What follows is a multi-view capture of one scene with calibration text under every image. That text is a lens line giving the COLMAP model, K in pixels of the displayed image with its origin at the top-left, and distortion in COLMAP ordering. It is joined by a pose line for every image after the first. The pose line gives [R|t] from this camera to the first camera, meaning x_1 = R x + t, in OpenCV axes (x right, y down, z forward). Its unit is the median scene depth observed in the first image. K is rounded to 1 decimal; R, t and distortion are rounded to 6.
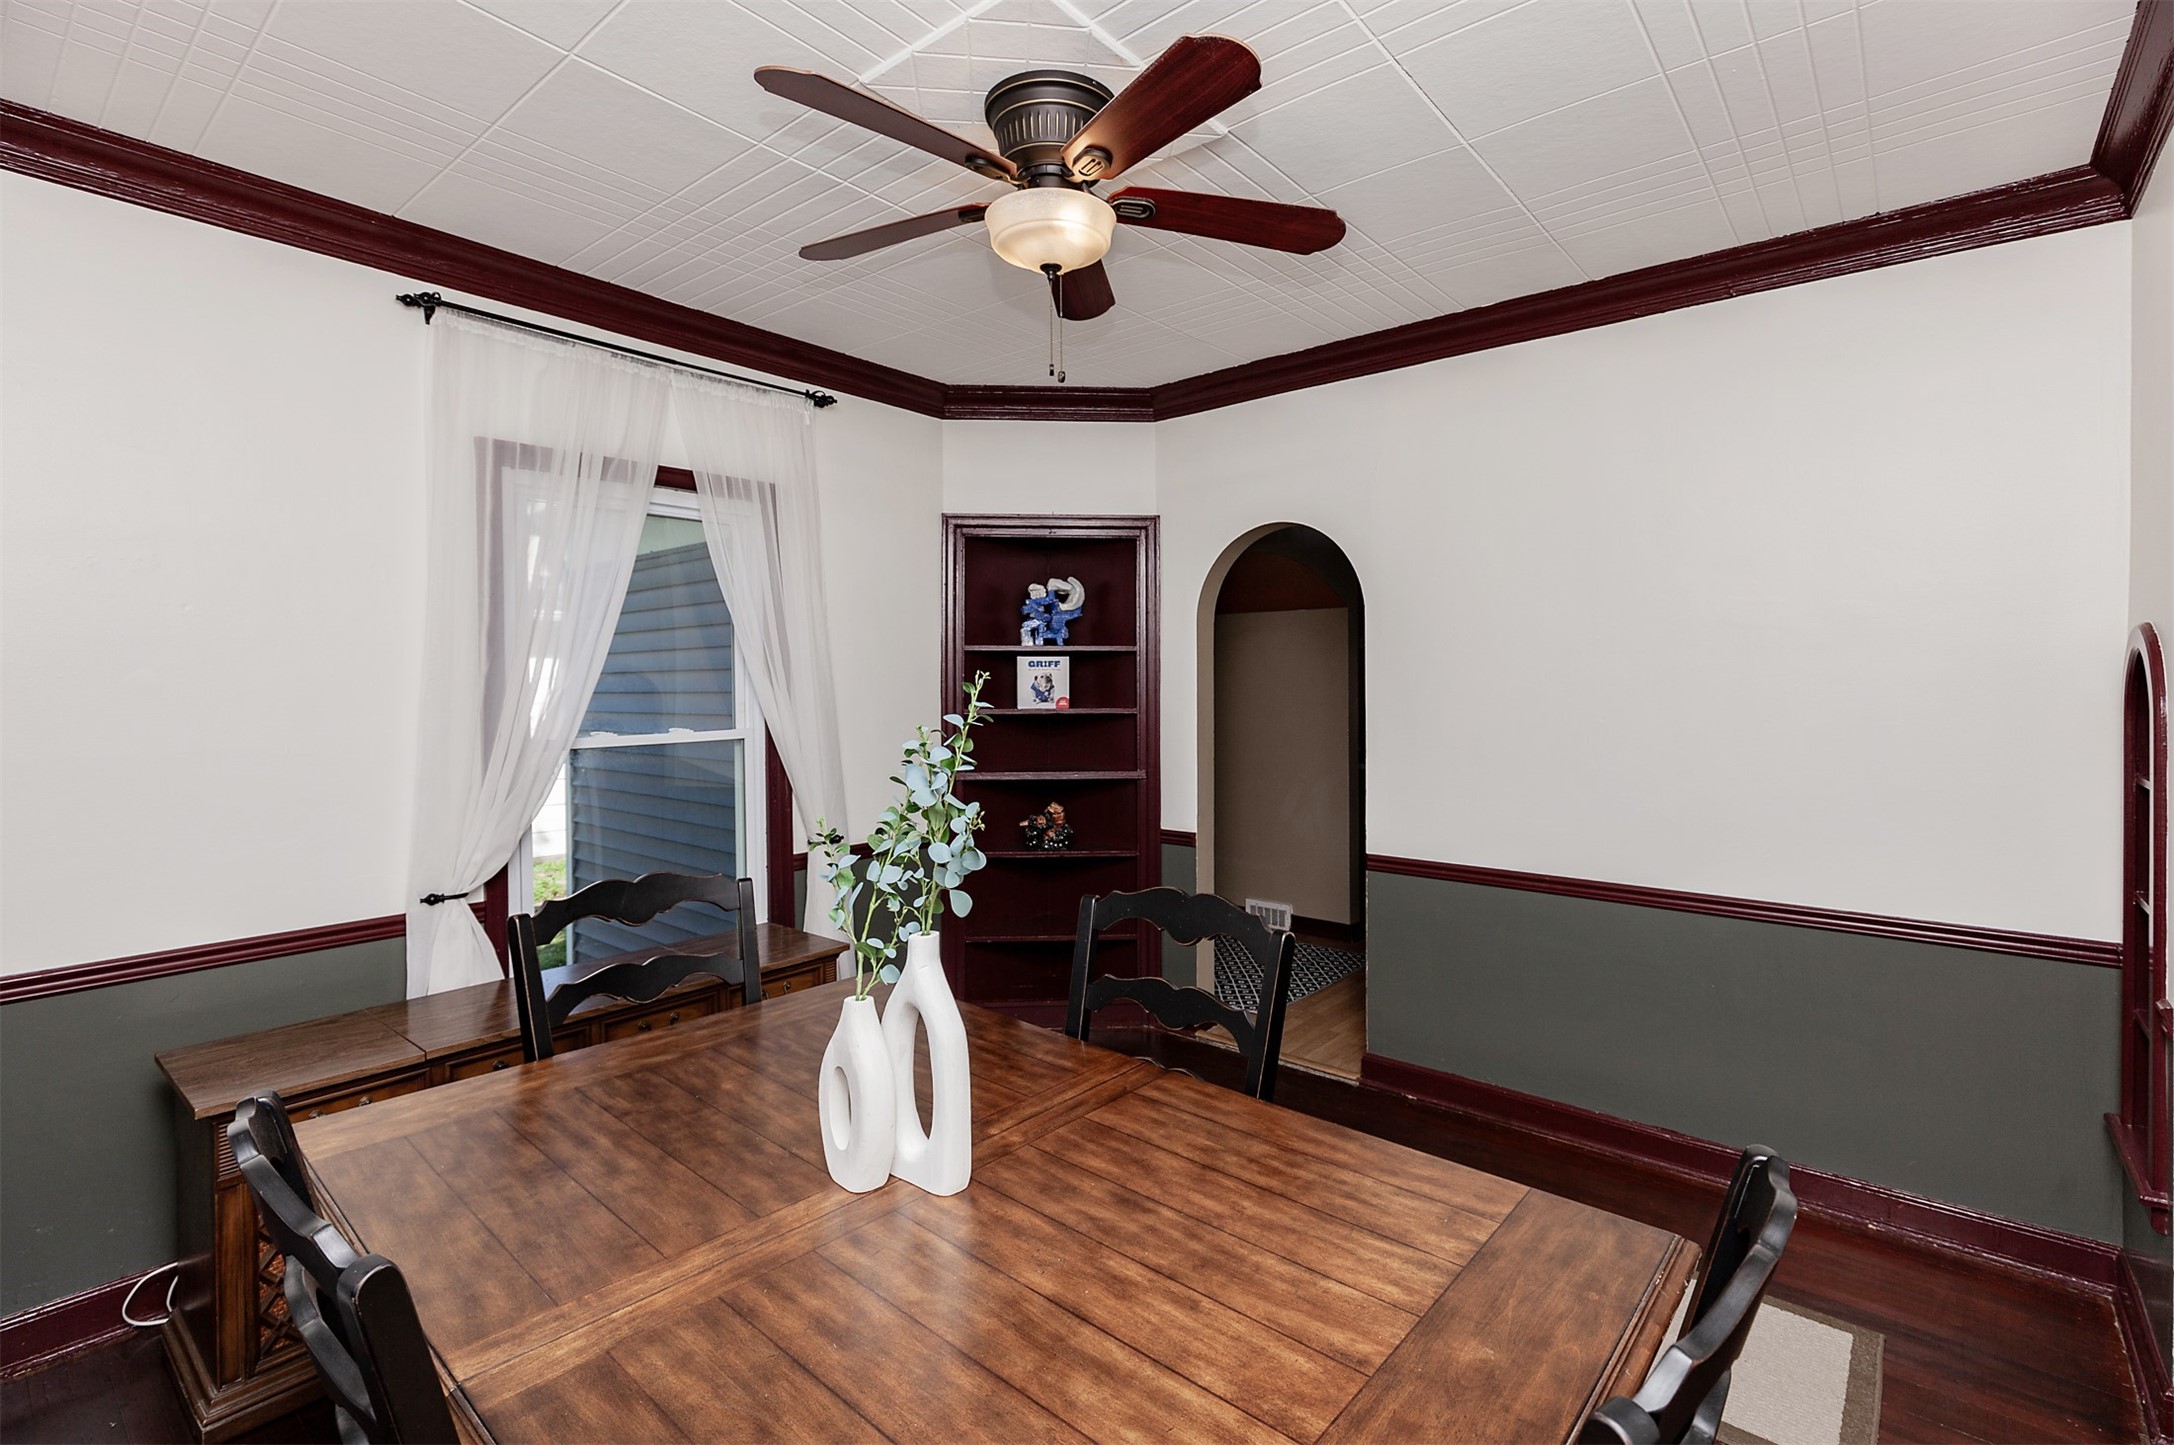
lens RADIAL K [[991.3, 0, 1091.4], [0, 991.3, 679.6], [0, 0, 1]] dist [-0.002621, -0.000267]
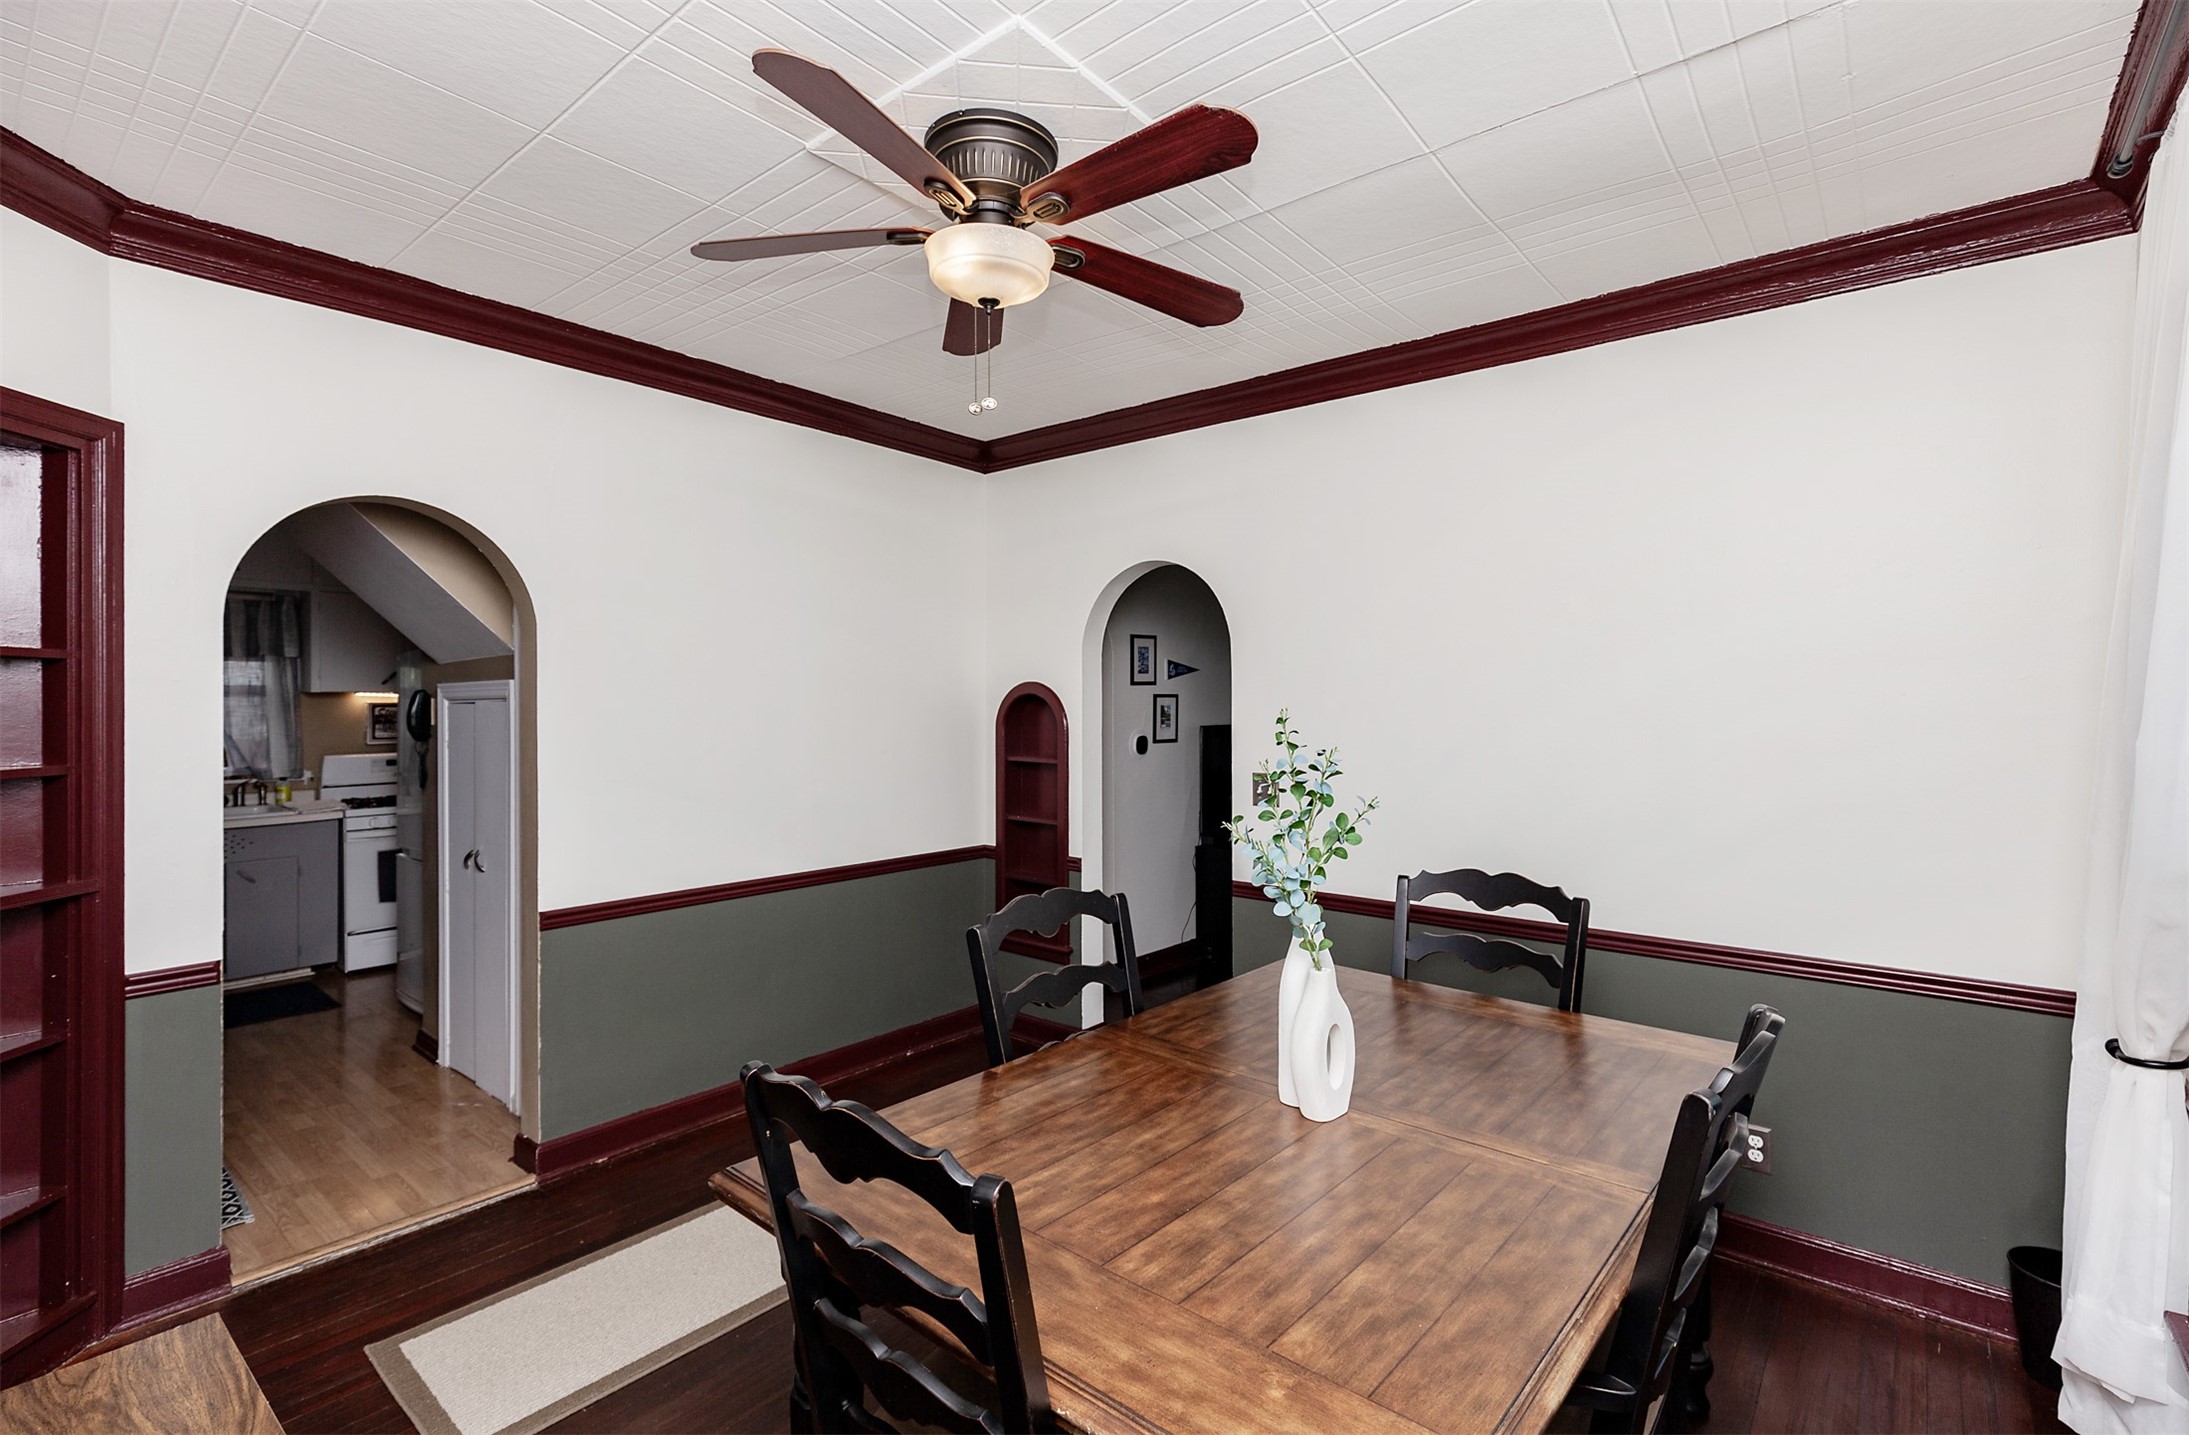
lens RADIAL K [[1004.3, 0, 1092.4], [0, 1004.3, 699.1], [0, 0, 1]] dist [0.002544, -0.000124]
pose [[-0.003224, -0.000230, 0.999995, -1.253140], [0.006528, 0.999979, 0.000251, -0.021673], [-0.999973, 0.006529, -0.003223, 1.071998]]
